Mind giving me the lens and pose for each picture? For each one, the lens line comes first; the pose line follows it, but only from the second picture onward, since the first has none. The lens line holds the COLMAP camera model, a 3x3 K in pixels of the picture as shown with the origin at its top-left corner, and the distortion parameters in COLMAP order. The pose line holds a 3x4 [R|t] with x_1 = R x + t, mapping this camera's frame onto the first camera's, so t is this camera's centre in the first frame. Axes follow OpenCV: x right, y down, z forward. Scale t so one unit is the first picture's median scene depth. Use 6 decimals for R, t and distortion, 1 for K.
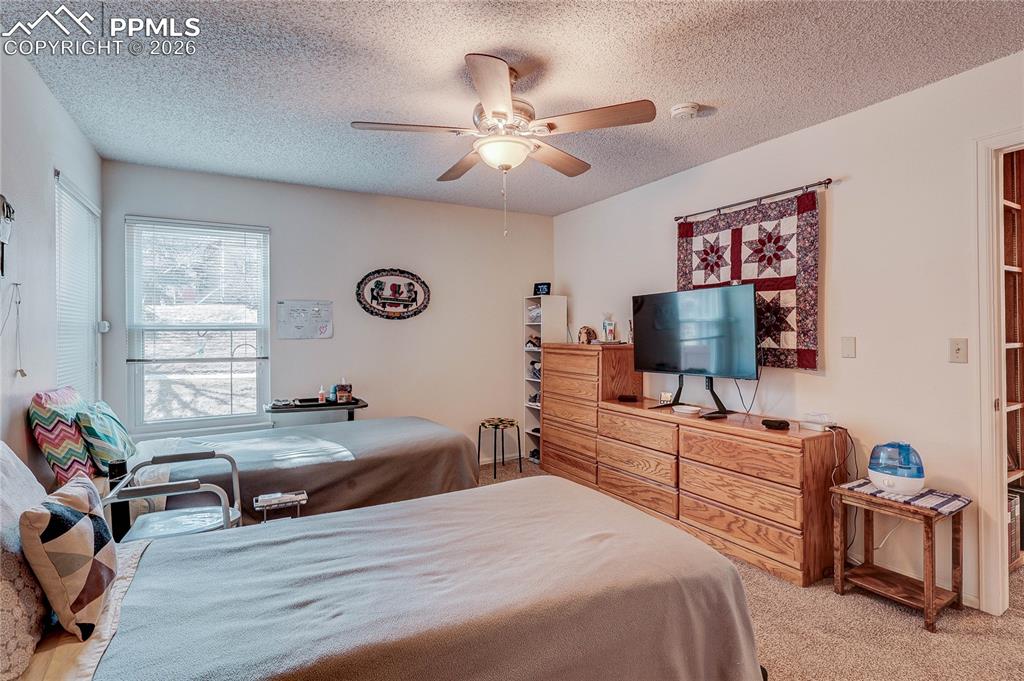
lens RADIAL K [[486.9, 0, 507.2], [0, 486.9, 340.8], [0, 0, 1]] dist [-0.002396, -0.000184]
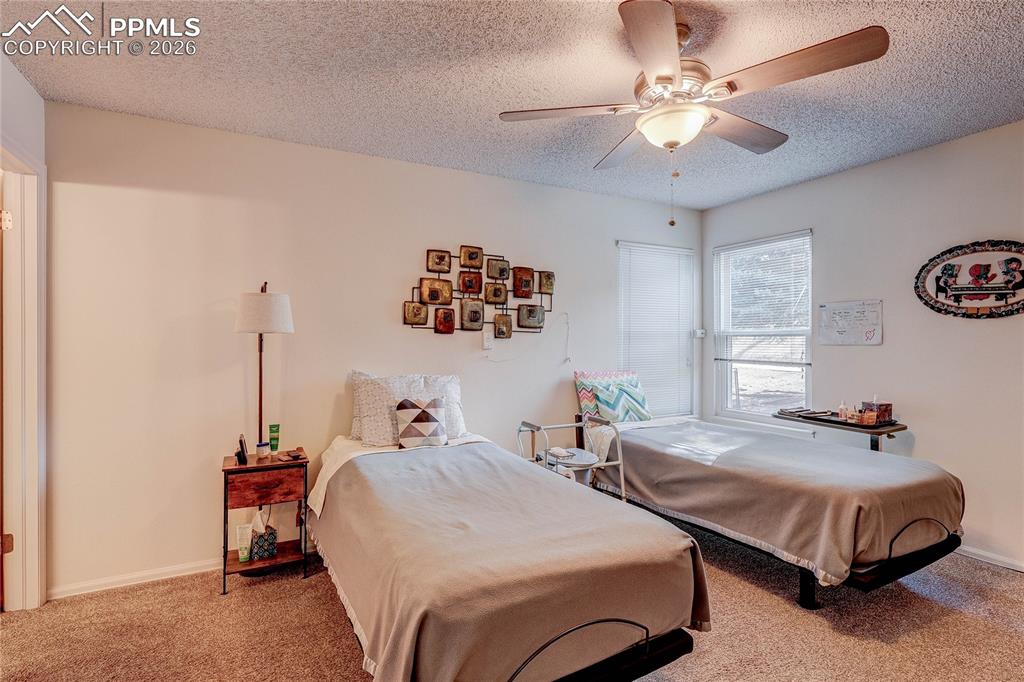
lens RADIAL K [[486.9, 0, 507.2], [0, 486.9, 341.3], [0, 0, 1]] dist [-0.002396, -0.000184]
pose [[-0.019401, 0.009970, -0.999762, 0.447252], [-0.015377, 0.999829, 0.010269, -0.010512], [0.999694, 0.015572, -0.019244, 0.386285]]
